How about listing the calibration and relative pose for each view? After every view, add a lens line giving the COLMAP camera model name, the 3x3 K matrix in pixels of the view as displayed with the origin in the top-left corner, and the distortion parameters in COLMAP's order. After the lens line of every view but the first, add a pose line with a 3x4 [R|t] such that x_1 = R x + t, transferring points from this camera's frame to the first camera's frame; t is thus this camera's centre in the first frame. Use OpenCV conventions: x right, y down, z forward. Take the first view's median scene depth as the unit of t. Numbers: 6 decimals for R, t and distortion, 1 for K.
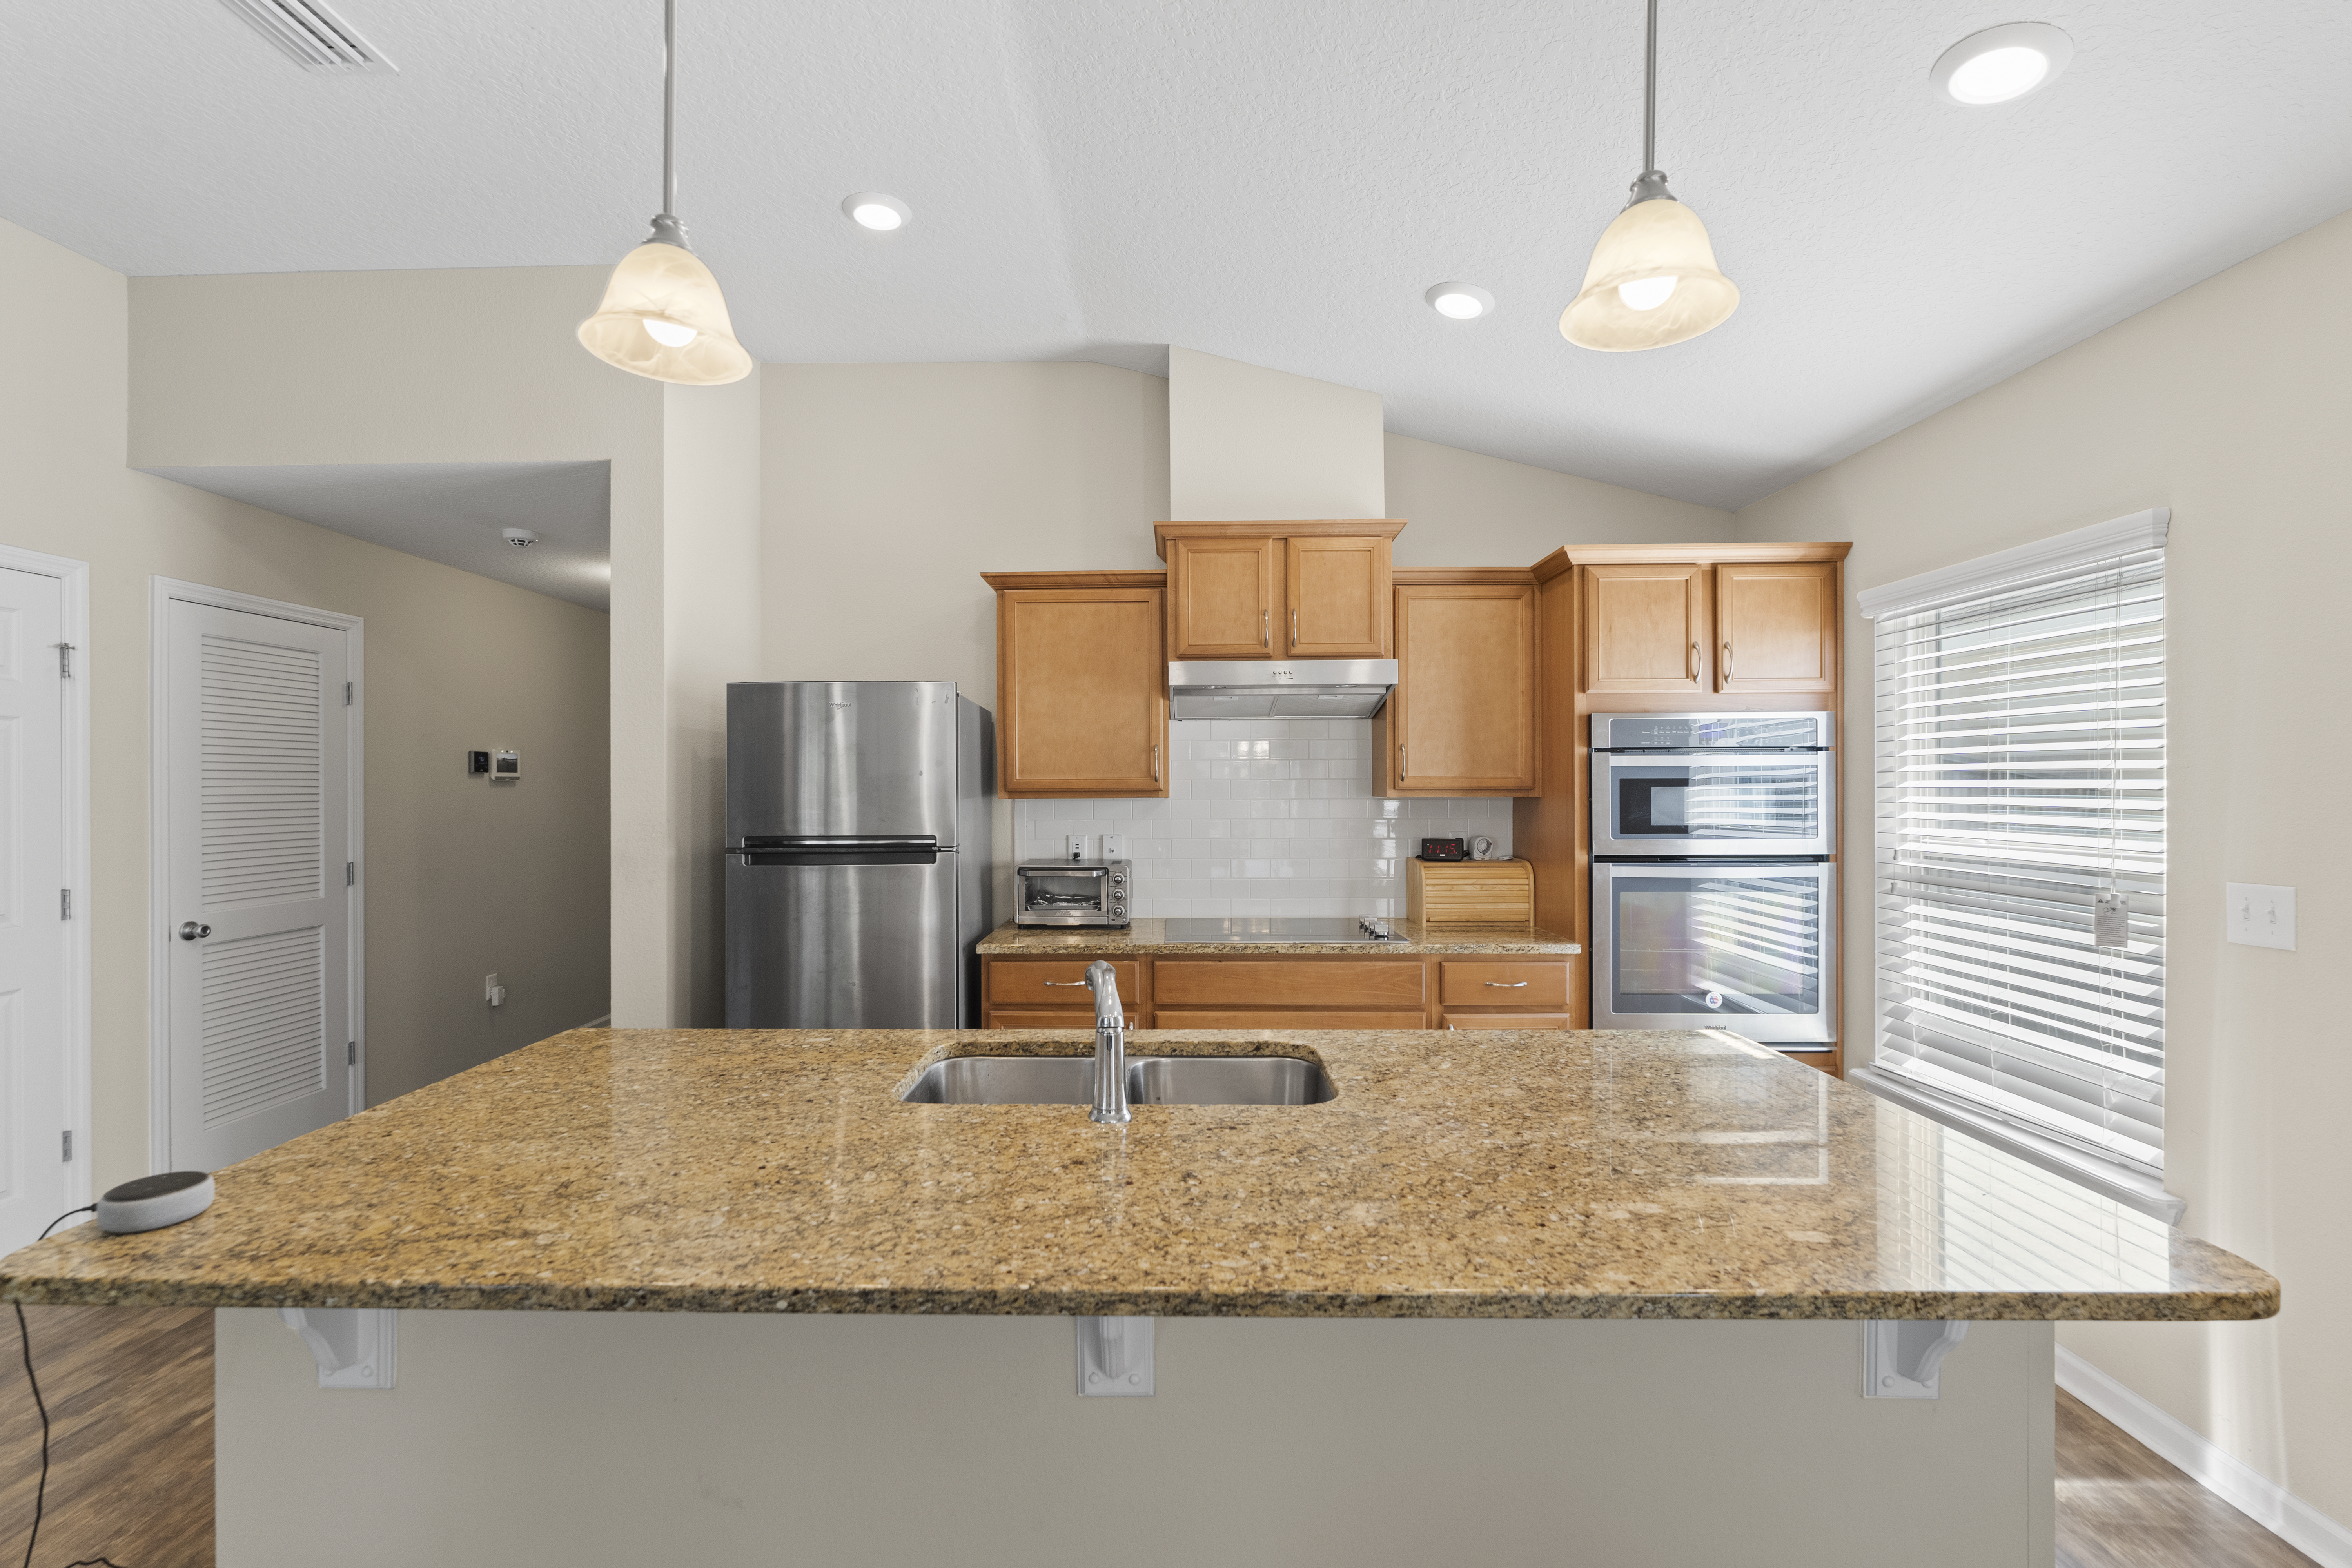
lens RADIAL K [[1029.4, 0, 1174.7], [0, 1029.4, 780.7], [0, 0, 1]] dist [-0.003213, -0.000300]
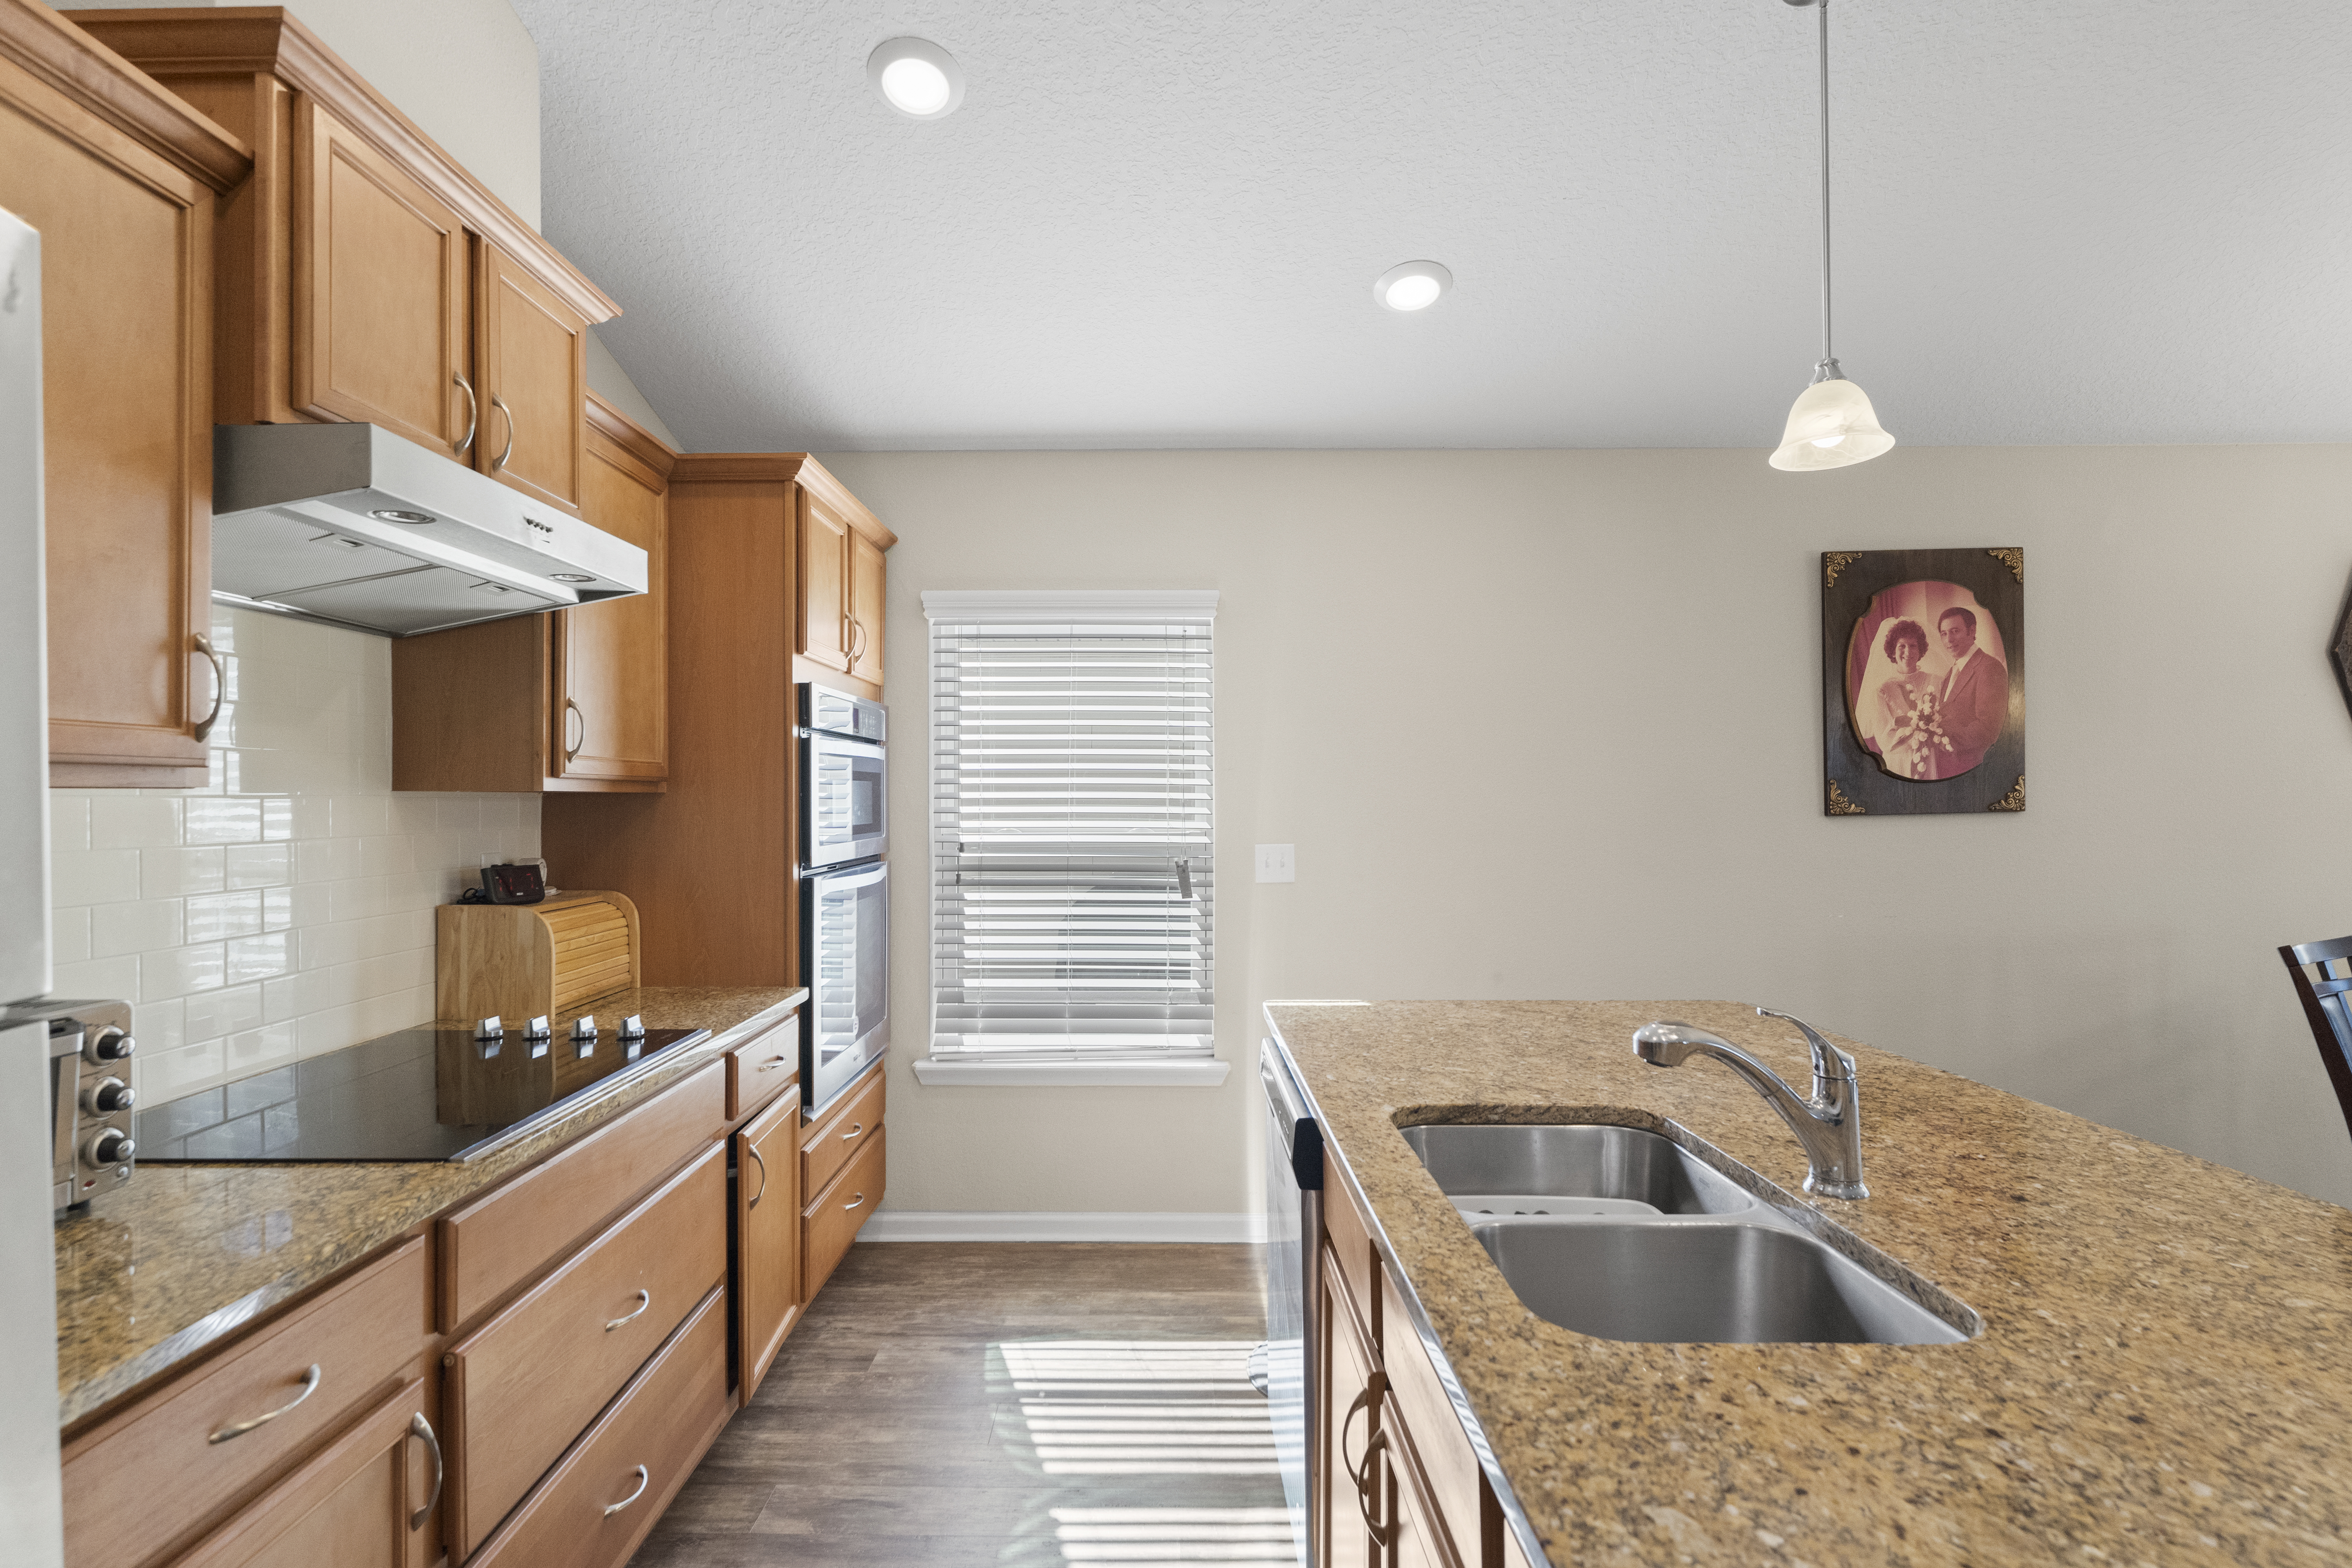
lens RADIAL K [[1140.3, 0, 1153.0], [0, 1140.3, 790.6], [0, 0, 1]] dist [-0.000649, -0.000258]
pose [[-0.014168, 0.007936, 0.999868, -0.413537], [-0.003448, 0.999962, -0.007985, 0.018544], [-0.999894, -0.003561, -0.014141, 0.698342]]
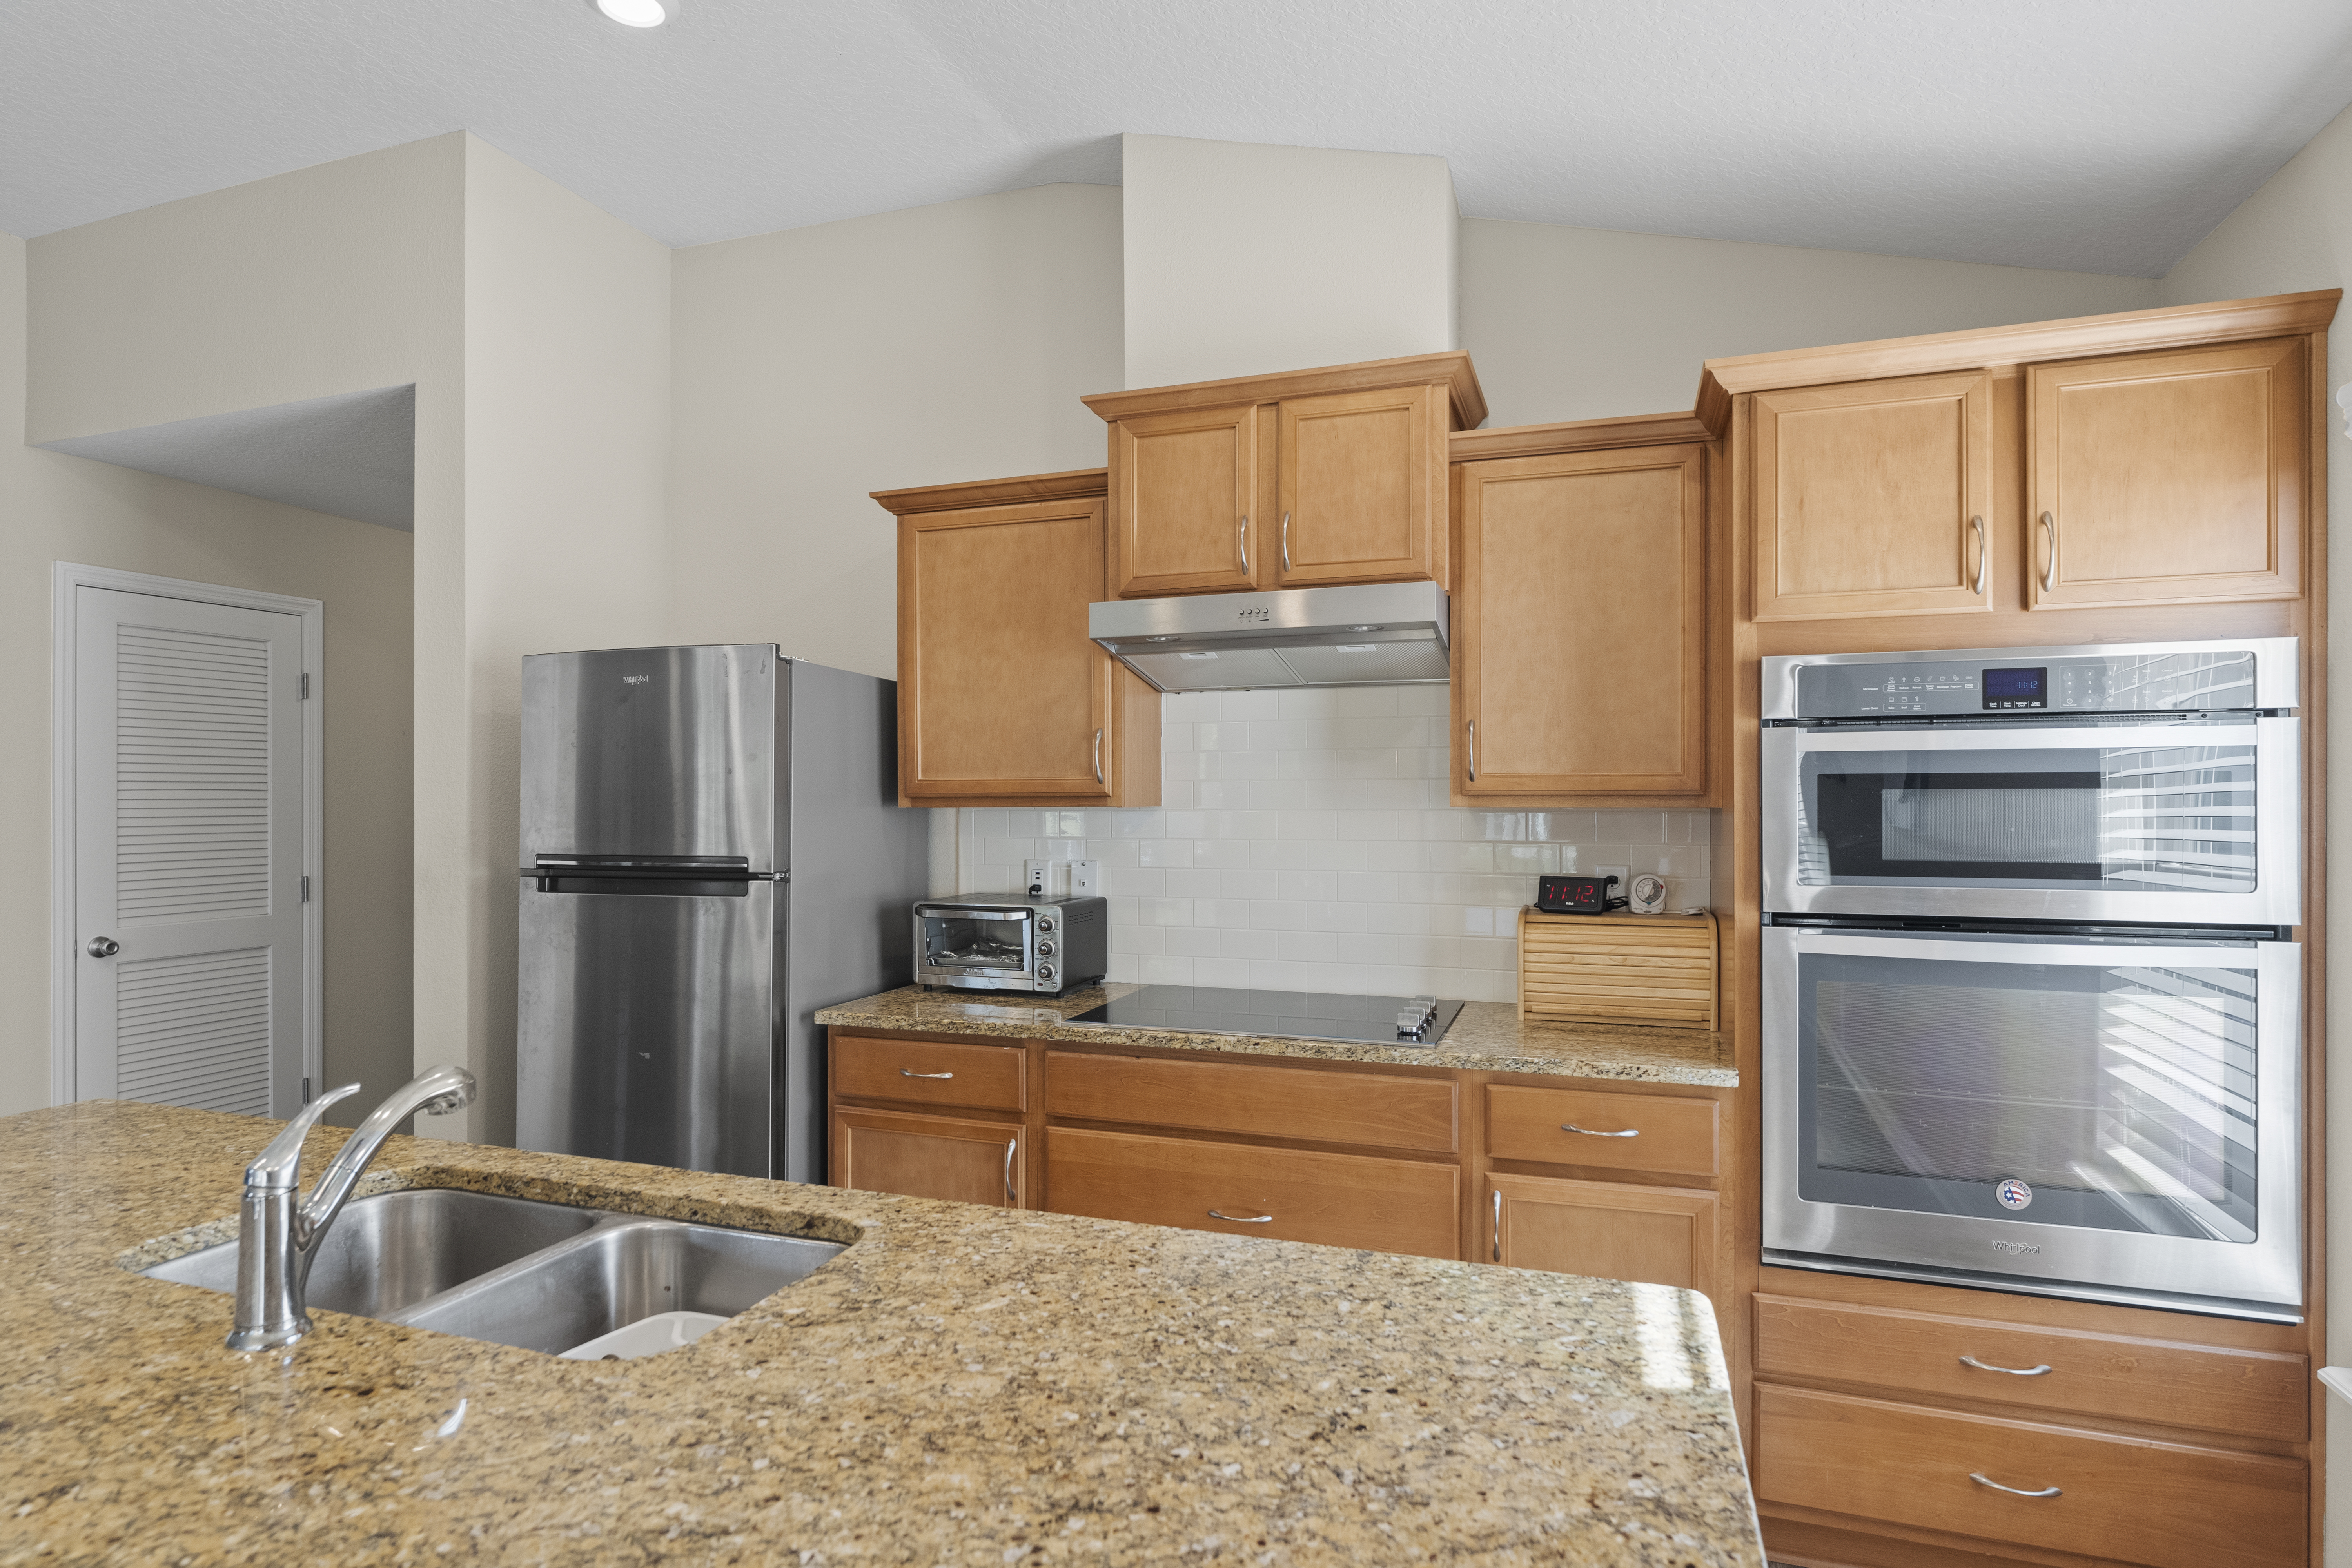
lens RADIAL K [[1299.9, 0, 1155.9], [0, 1299.9, 792.9], [0, 0, 1]] dist [-0.002822, 0.001096]
pose [[0.943284, 0.000747, -0.331987, 0.307521], [0.000142, 0.999996, 0.002655, 0.005360], [0.331988, -0.002551, 0.943280, 0.214001]]
